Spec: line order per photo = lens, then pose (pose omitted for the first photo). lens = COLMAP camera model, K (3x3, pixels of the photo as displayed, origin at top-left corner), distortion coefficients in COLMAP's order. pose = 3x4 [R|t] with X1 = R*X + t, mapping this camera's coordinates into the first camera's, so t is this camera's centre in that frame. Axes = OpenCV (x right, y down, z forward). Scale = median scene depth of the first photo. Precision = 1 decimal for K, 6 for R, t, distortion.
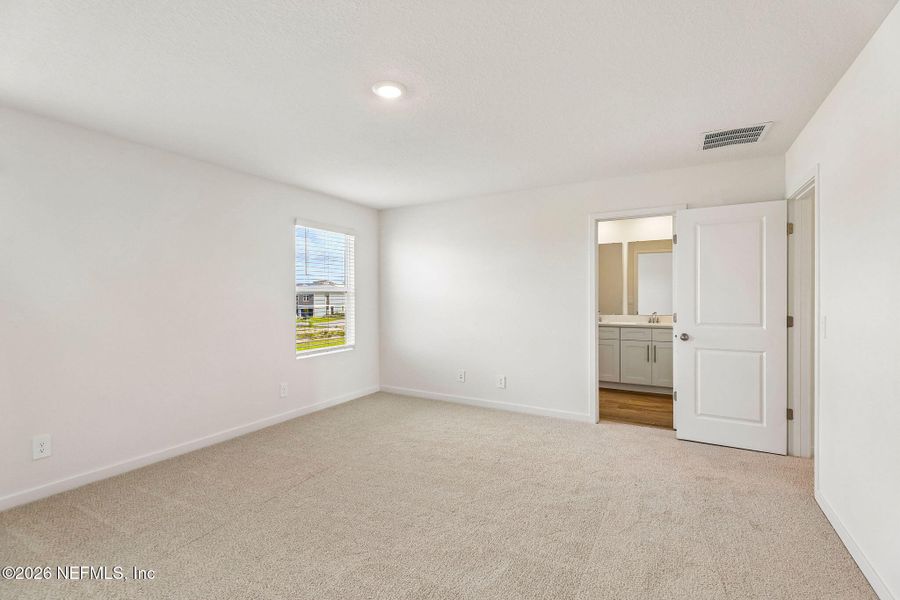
lens RADIAL K [[401.6, 0, 450.7], [0, 401.6, 297.3], [0, 0, 1]] dist [-0.001193, -0.000112]
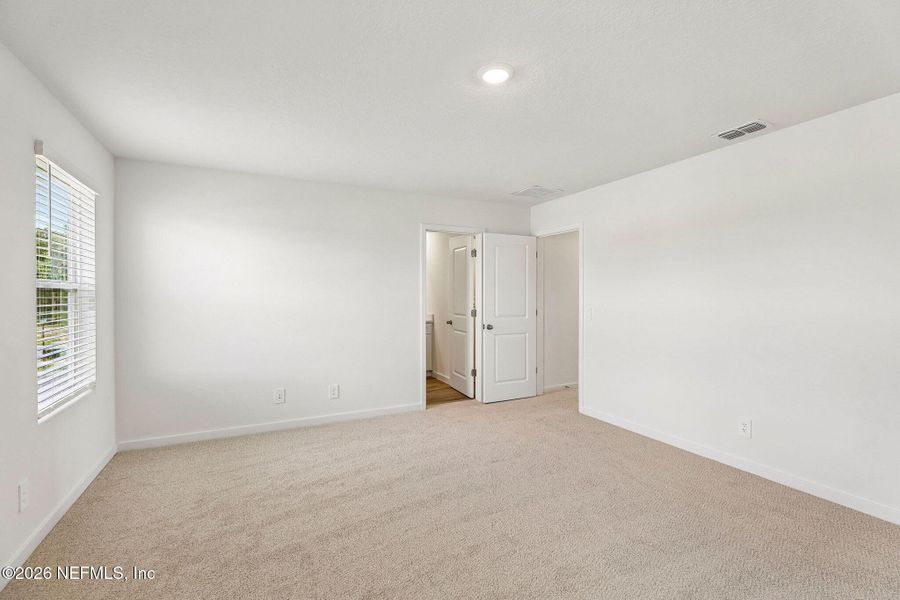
lens RADIAL K [[401.6, 0, 448.9], [0, 401.6, 298.0], [0, 0, 1]] dist [-0.001193, -0.000112]
pose [[0.548618, -0.005420, 0.836056, -0.582490], [0.002971, 0.999985, 0.004533, -0.004763], [-0.836068, -0.000003, 0.548626, 0.343023]]
